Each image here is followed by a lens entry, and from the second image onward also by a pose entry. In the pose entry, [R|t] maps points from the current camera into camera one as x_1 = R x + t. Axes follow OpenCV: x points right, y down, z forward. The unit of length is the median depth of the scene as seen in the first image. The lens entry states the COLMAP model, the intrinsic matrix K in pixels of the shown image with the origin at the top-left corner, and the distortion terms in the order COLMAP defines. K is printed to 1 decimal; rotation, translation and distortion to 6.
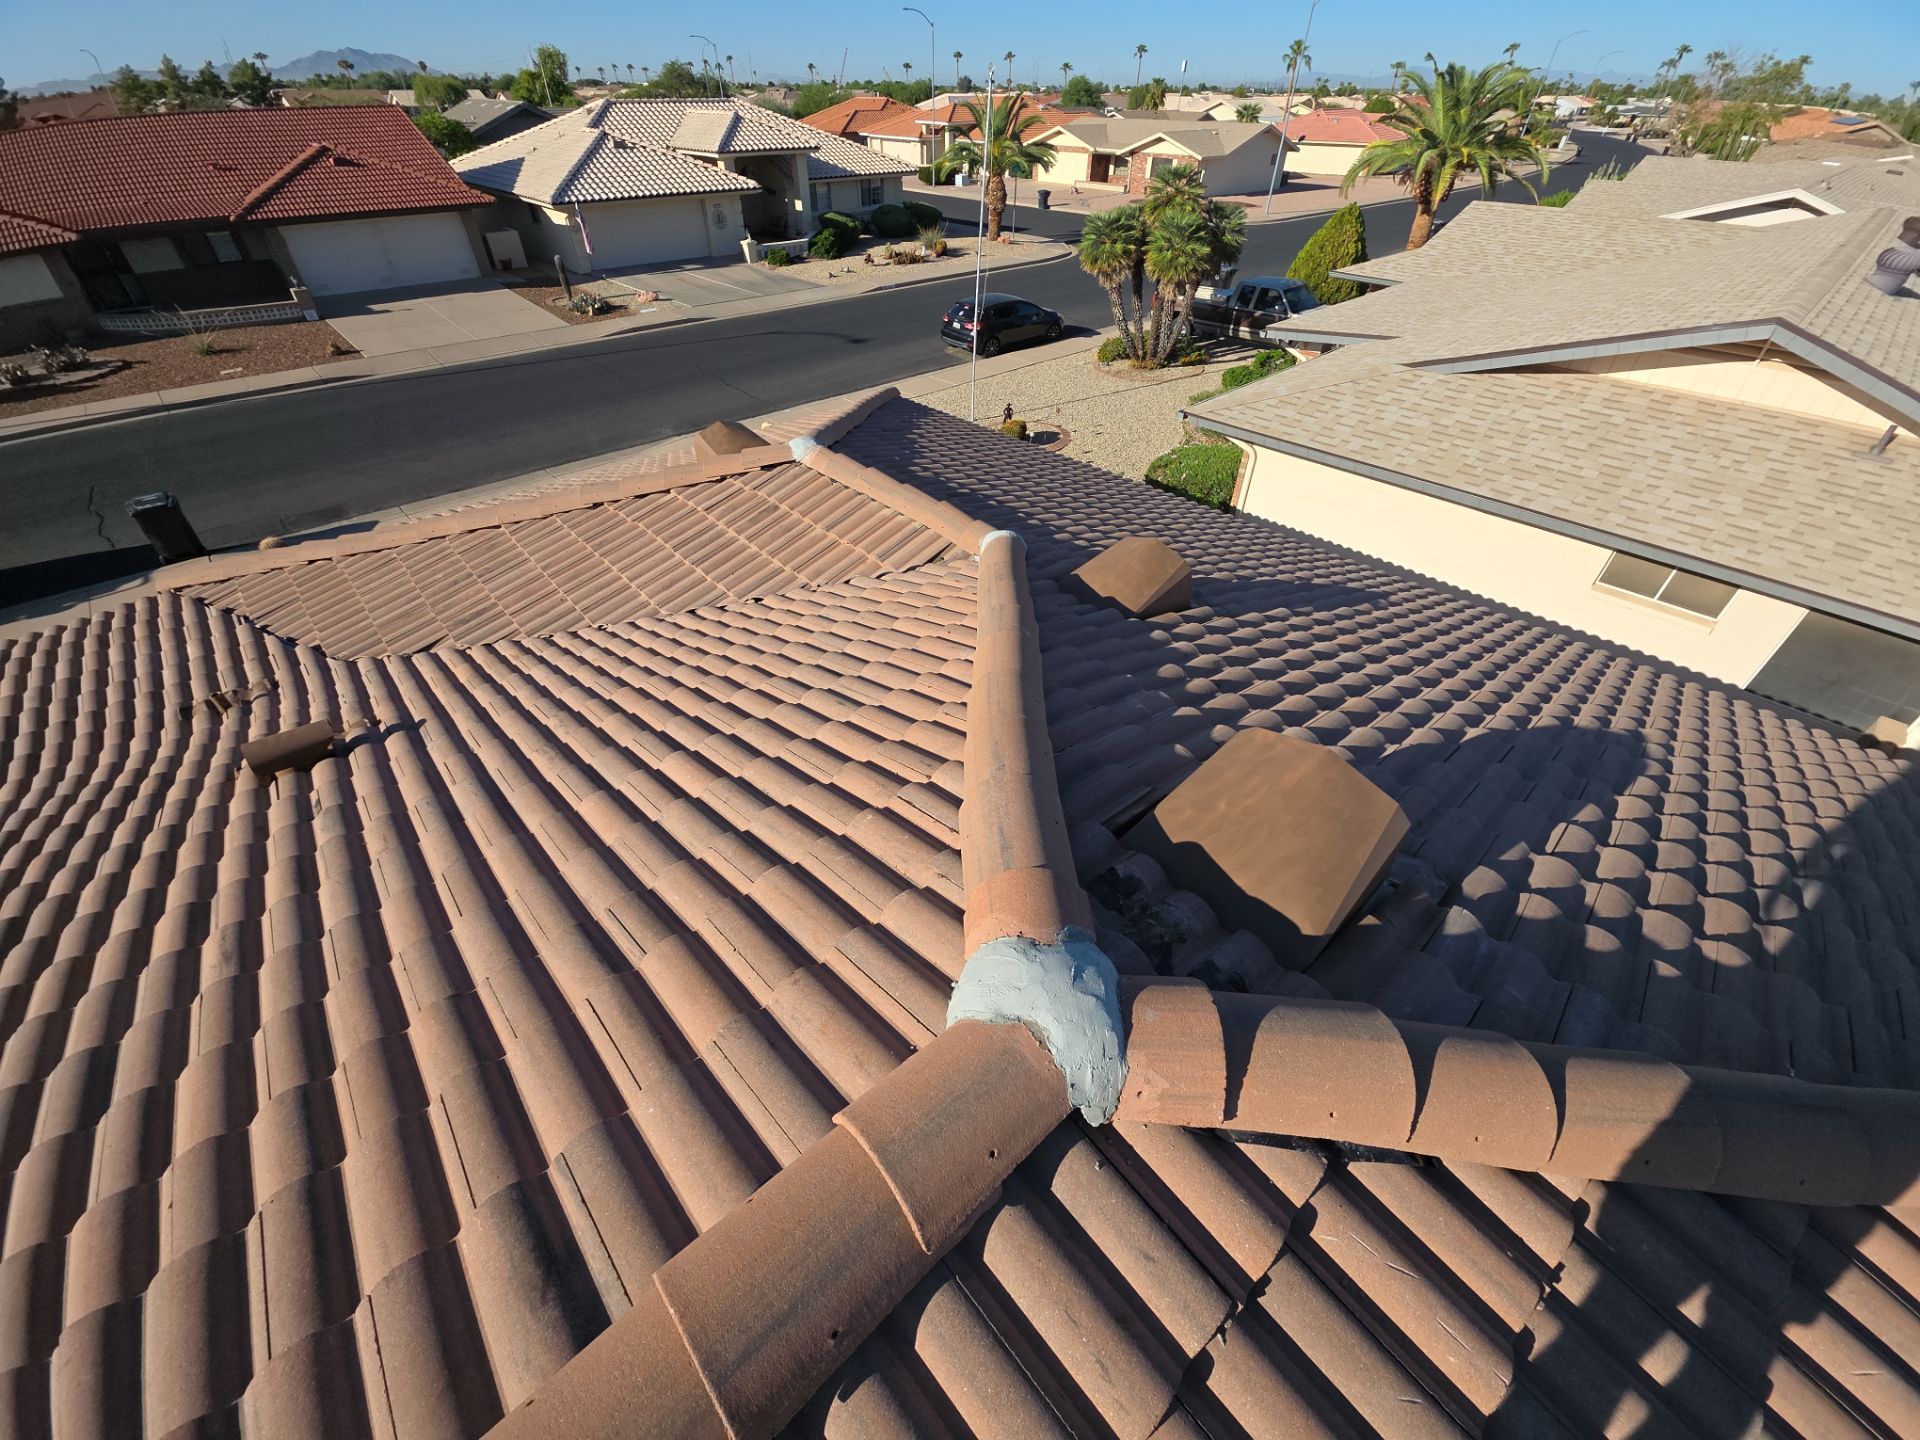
lens RADIAL K [[760.0, 0, 964.3], [0, 760.0, 716.3], [0, 0, 1]] dist [0.017595, -0.009137]
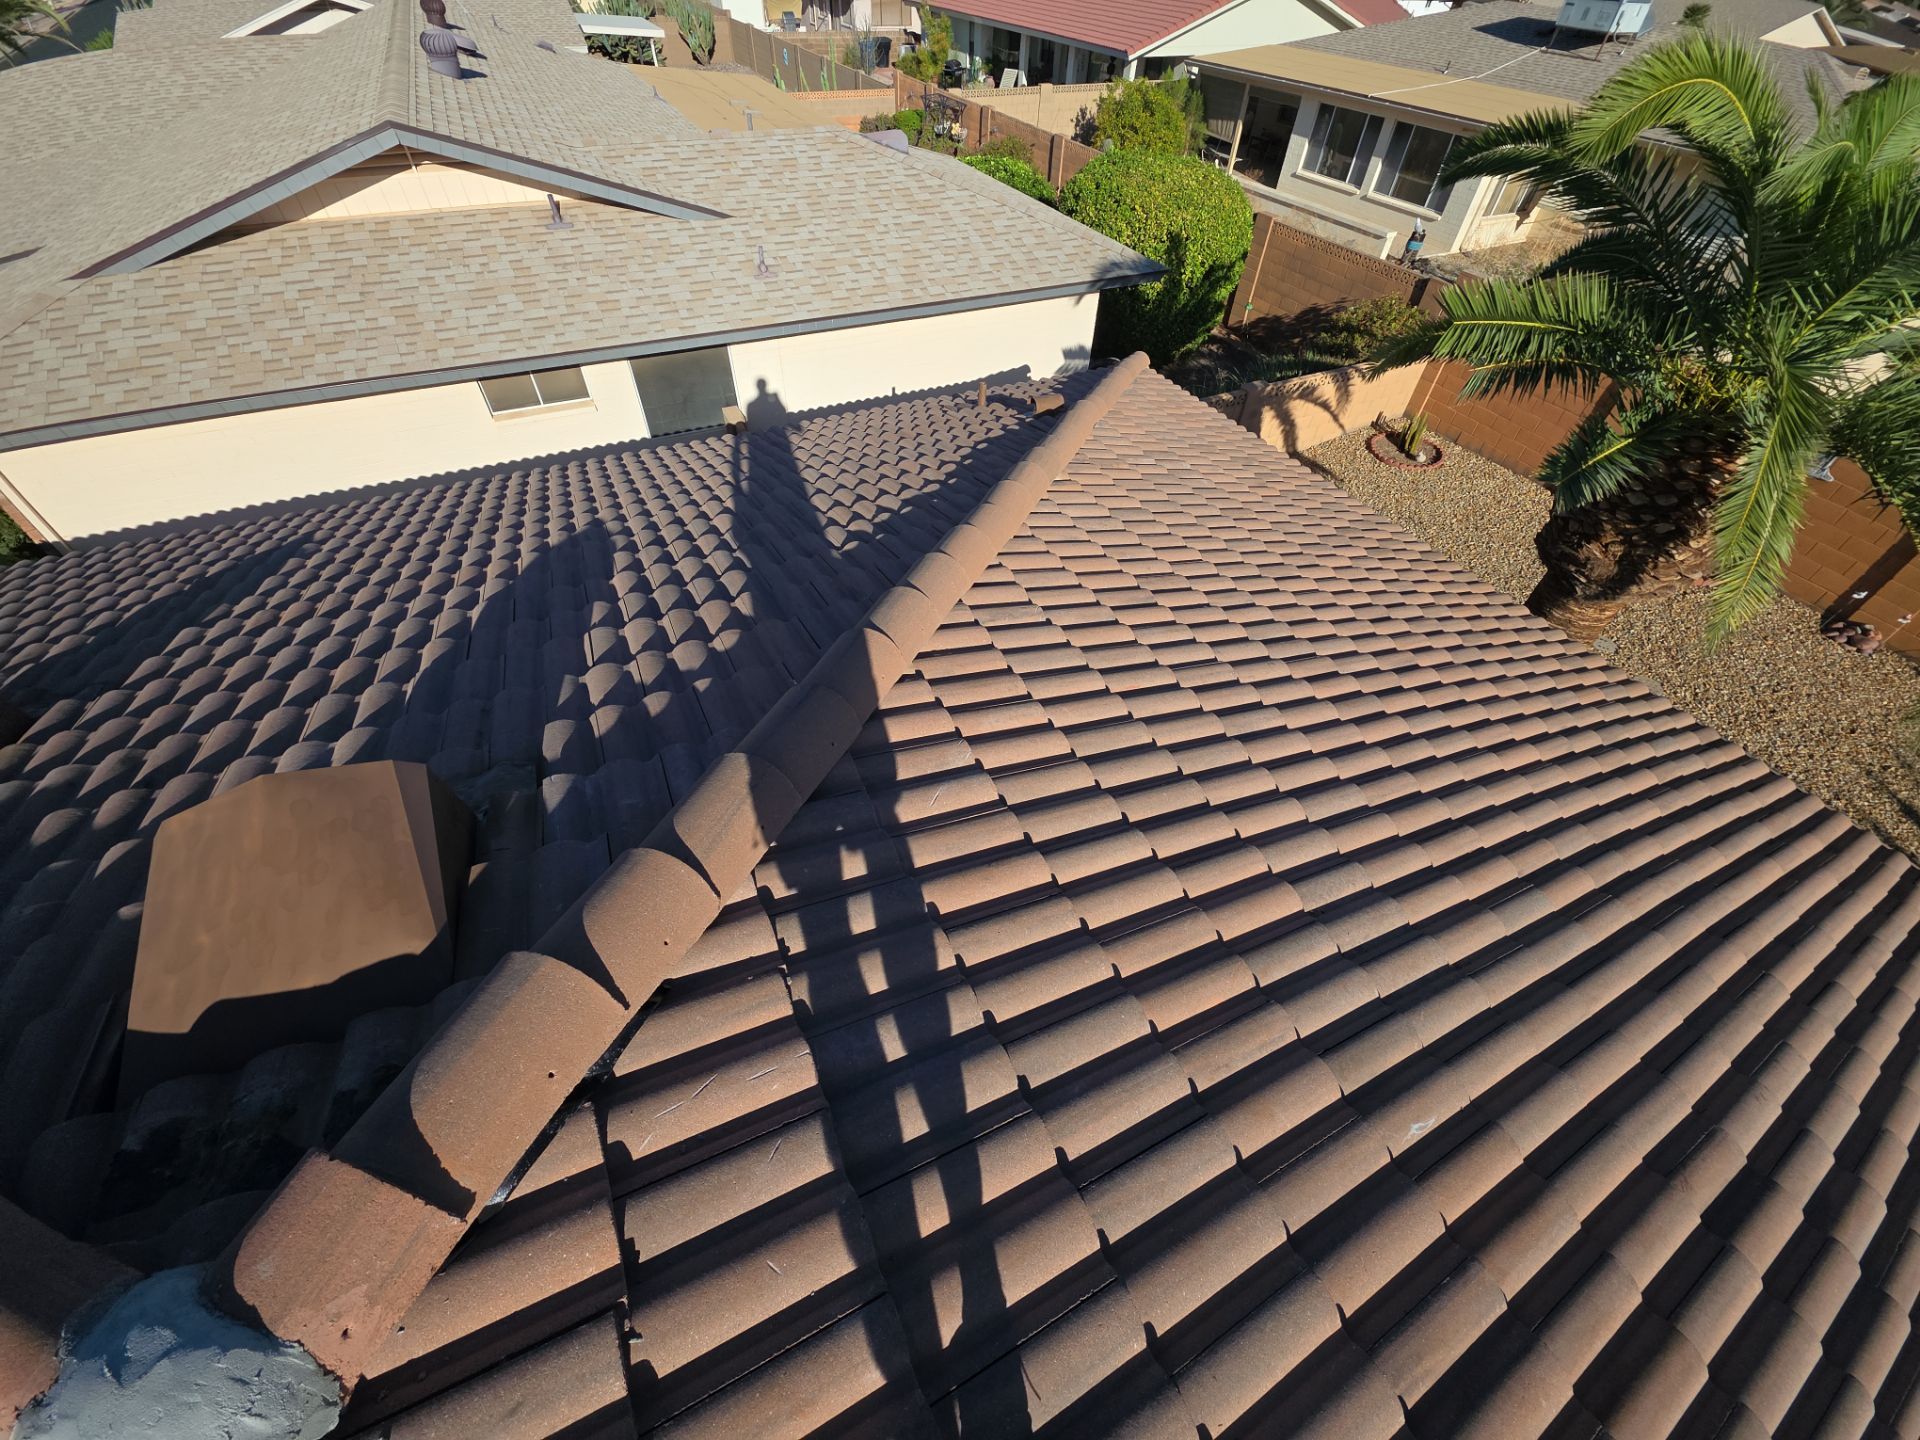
lens RADIAL K [[760.0, 0, 964.3], [0, 760.0, 716.3], [0, 0, 1]] dist [0.017595, -0.009137]
pose [[0.296365, -0.691611, 0.658667, 0.130772], [0.587198, 0.675851, 0.445447, 0.044522], [-0.753237, 0.254753, 0.606411, -0.019364]]
